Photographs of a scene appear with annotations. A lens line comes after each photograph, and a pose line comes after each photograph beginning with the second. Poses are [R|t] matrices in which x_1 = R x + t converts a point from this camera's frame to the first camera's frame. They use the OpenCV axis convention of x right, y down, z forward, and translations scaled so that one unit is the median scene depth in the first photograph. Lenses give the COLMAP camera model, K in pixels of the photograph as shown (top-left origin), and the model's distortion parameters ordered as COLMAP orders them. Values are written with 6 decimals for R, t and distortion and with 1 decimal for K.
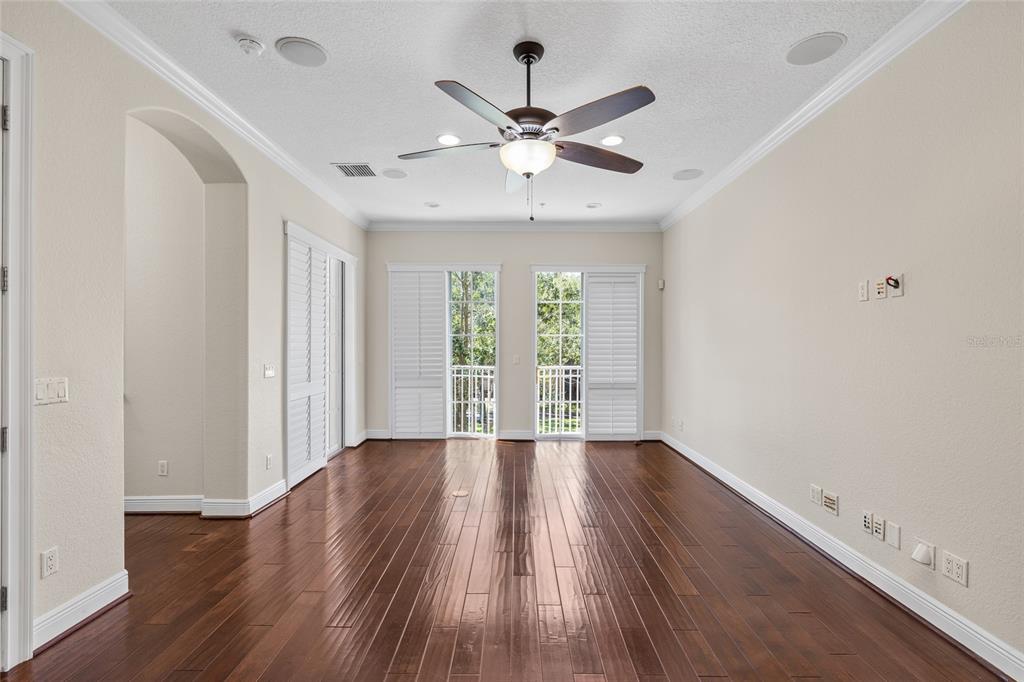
lens RADIAL K [[468.8, 0, 510.8], [0, 468.8, 345.4], [0, 0, 1]] dist [0.003536, 0.000668]
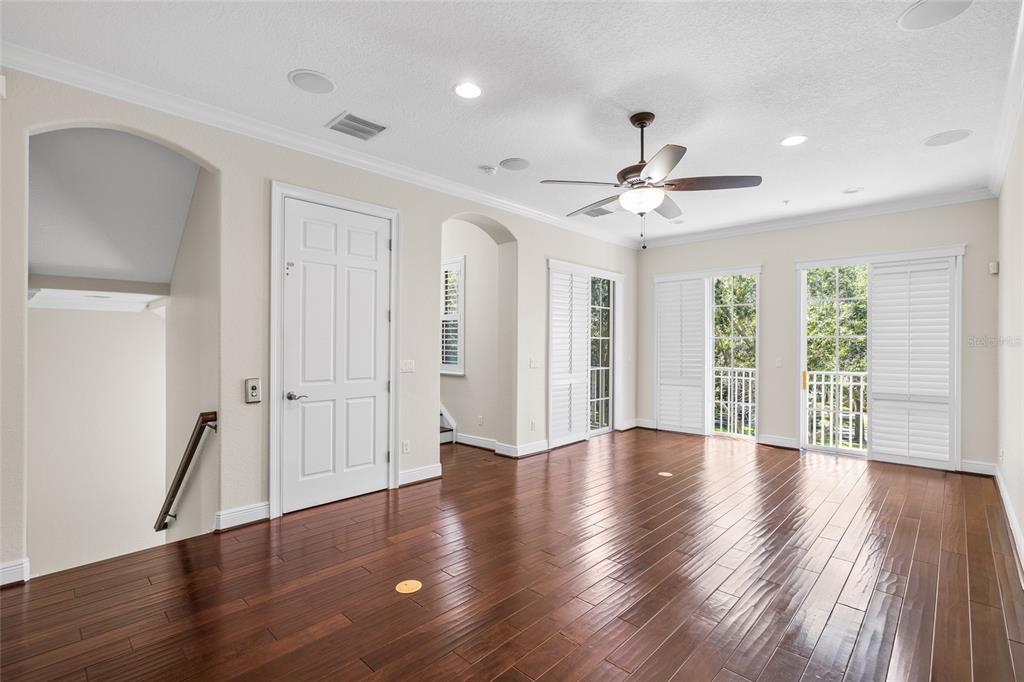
lens RADIAL K [[468.8, 0, 514.5], [0, 468.8, 342.4], [0, 0, 1]] dist [0.003536, 0.000668]
pose [[0.730110, -0.001662, -0.683327, 0.274933], [-0.006249, 0.999939, -0.009110, 0.001080], [0.683301, 0.010921, 0.730055, -0.072009]]
